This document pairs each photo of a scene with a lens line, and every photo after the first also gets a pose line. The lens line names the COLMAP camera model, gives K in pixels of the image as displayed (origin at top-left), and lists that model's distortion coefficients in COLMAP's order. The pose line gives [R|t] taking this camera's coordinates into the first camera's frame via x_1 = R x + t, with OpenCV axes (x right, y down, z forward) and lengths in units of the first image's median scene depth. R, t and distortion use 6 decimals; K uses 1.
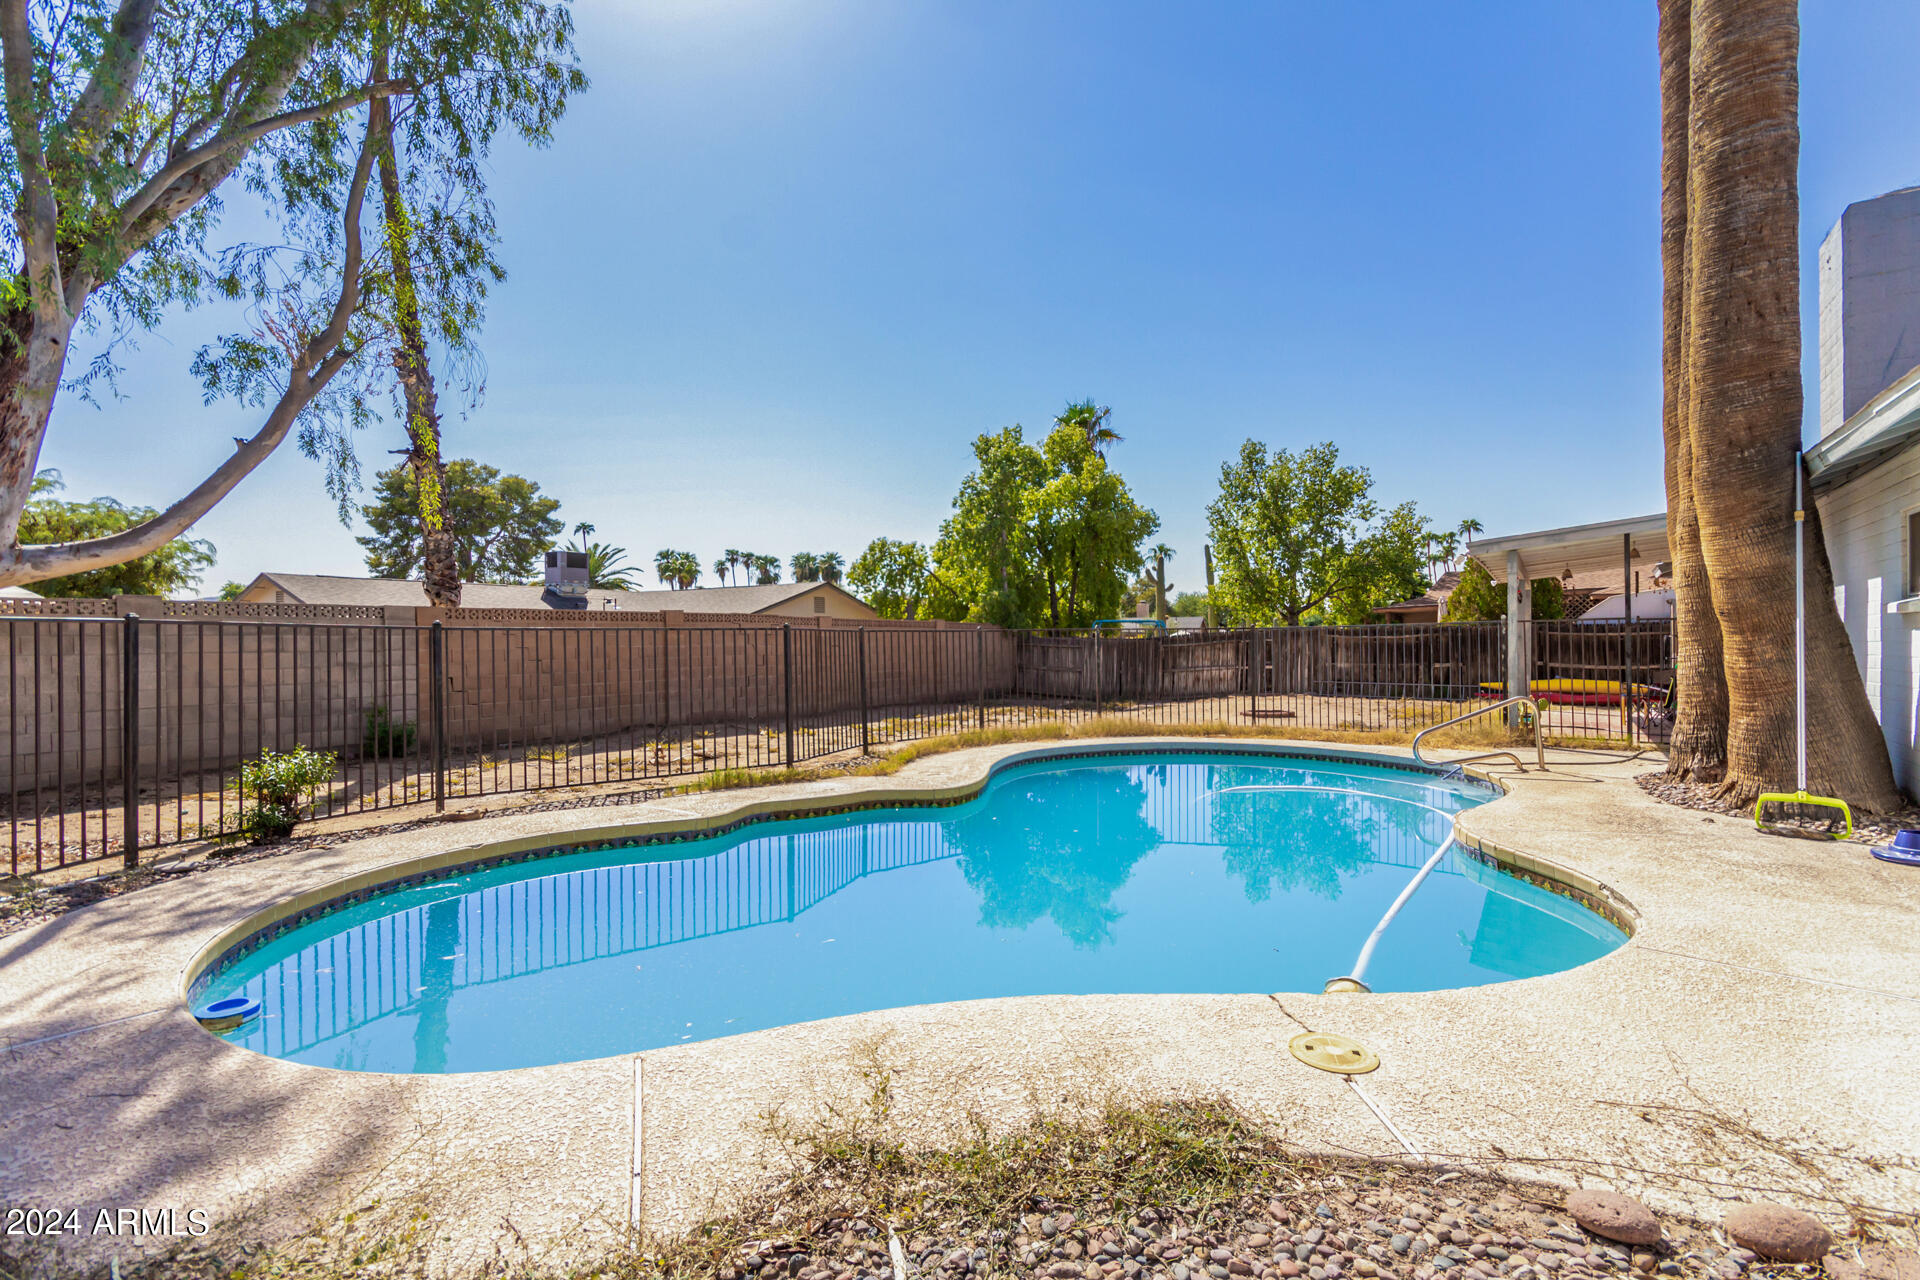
lens RADIAL K [[862.1, 0, 968.5], [0, 862.1, 636.4], [0, 0, 1]] dist [0.000656, 0.000548]
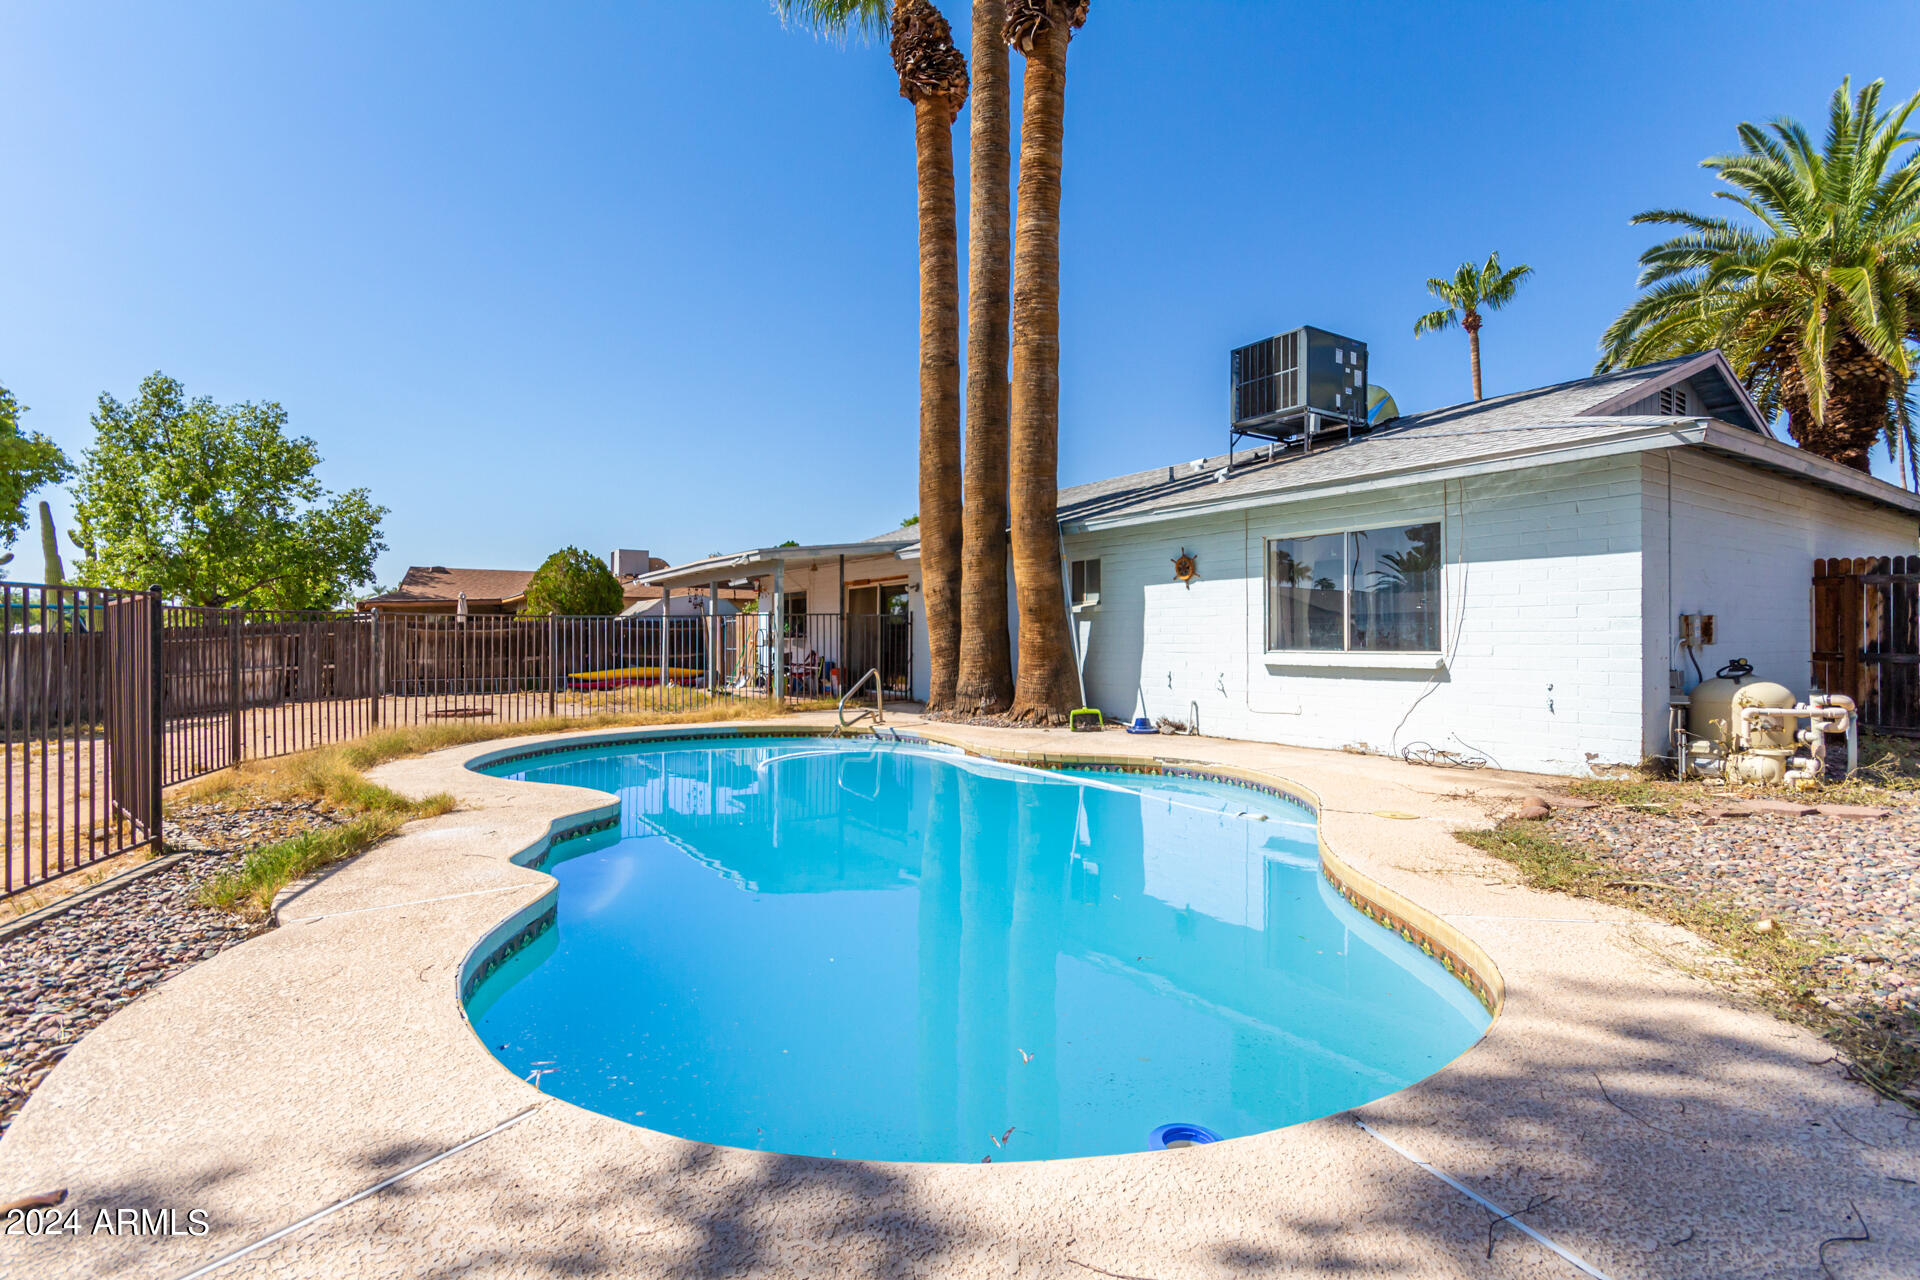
lens RADIAL K [[862.1, 0, 968.5], [0, 862.1, 636.4], [0, 0, 1]] dist [0.000656, 0.000548]
pose [[0.407819, 0.001620, 0.913061, -0.159967], [-0.001735, 0.999998, -0.000999, 0.005832], [-0.913061, -0.001176, 0.407821, 0.091623]]
